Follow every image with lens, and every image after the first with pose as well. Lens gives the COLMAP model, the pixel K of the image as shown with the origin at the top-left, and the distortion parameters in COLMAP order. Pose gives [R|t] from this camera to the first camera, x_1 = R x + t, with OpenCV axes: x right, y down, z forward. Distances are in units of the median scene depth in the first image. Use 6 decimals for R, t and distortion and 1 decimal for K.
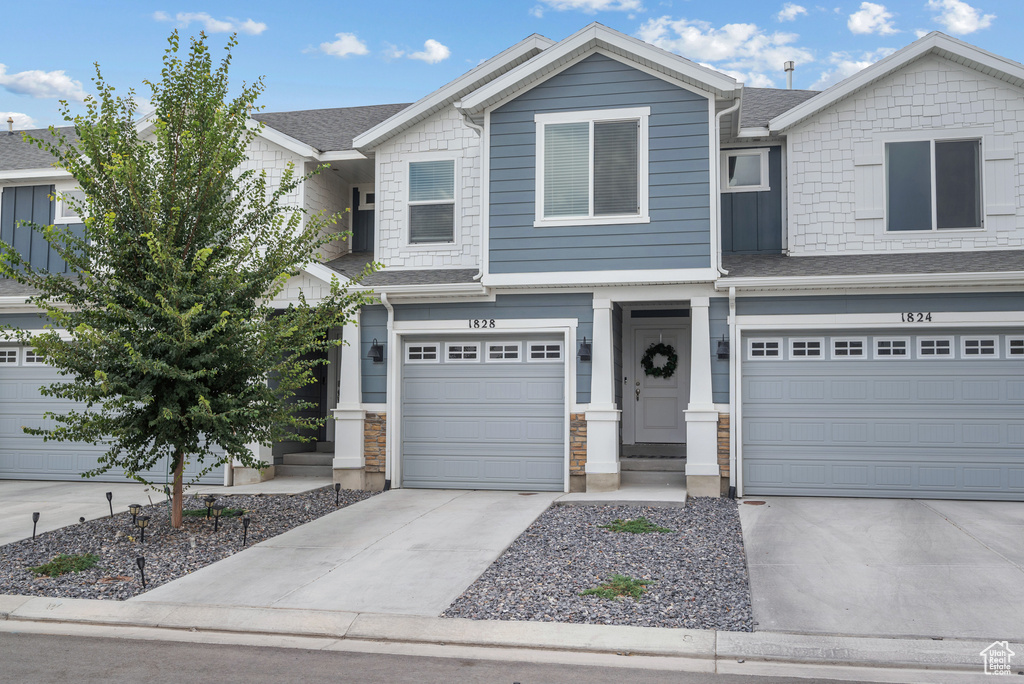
lens RADIAL K [[882.3, 0, 512.0], [0, 882.3, 342.0], [0, 0, 1]] dist [0.001498, -0.013730]
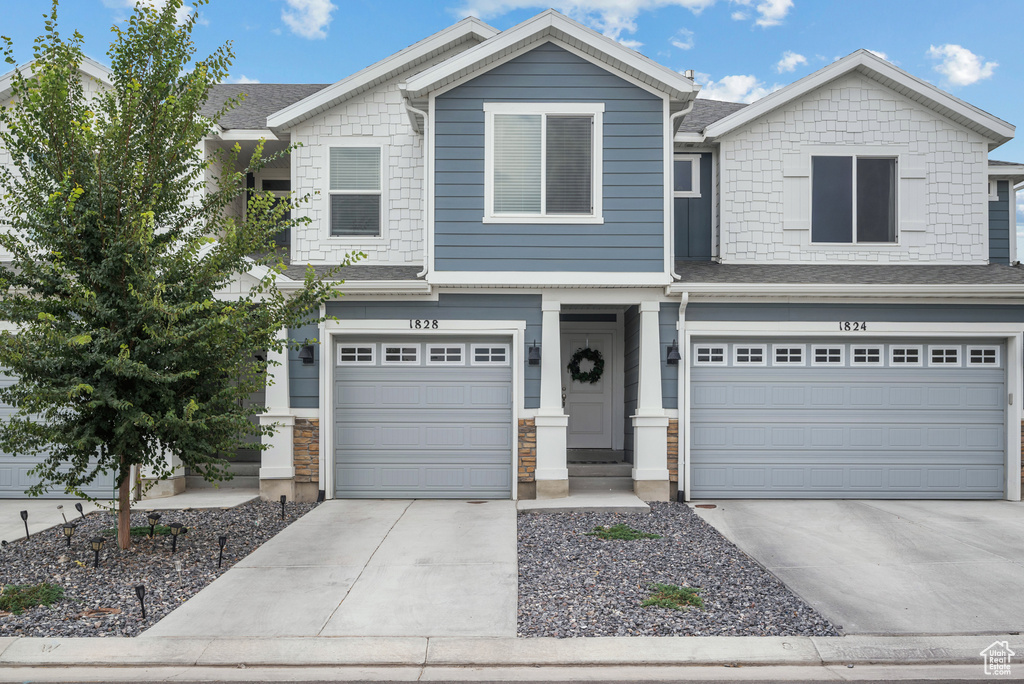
lens RADIAL K [[890.7, 0, 512.0], [0, 890.7, 395.5], [0, 0, 1]] dist [-0.011241, 0.005498]
pose [[0.978466, 0.003470, 0.206378, -0.141772], [-0.015042, 0.998399, 0.054531, 0.002126], [-0.205859, -0.056461, 0.976952, 0.046861]]
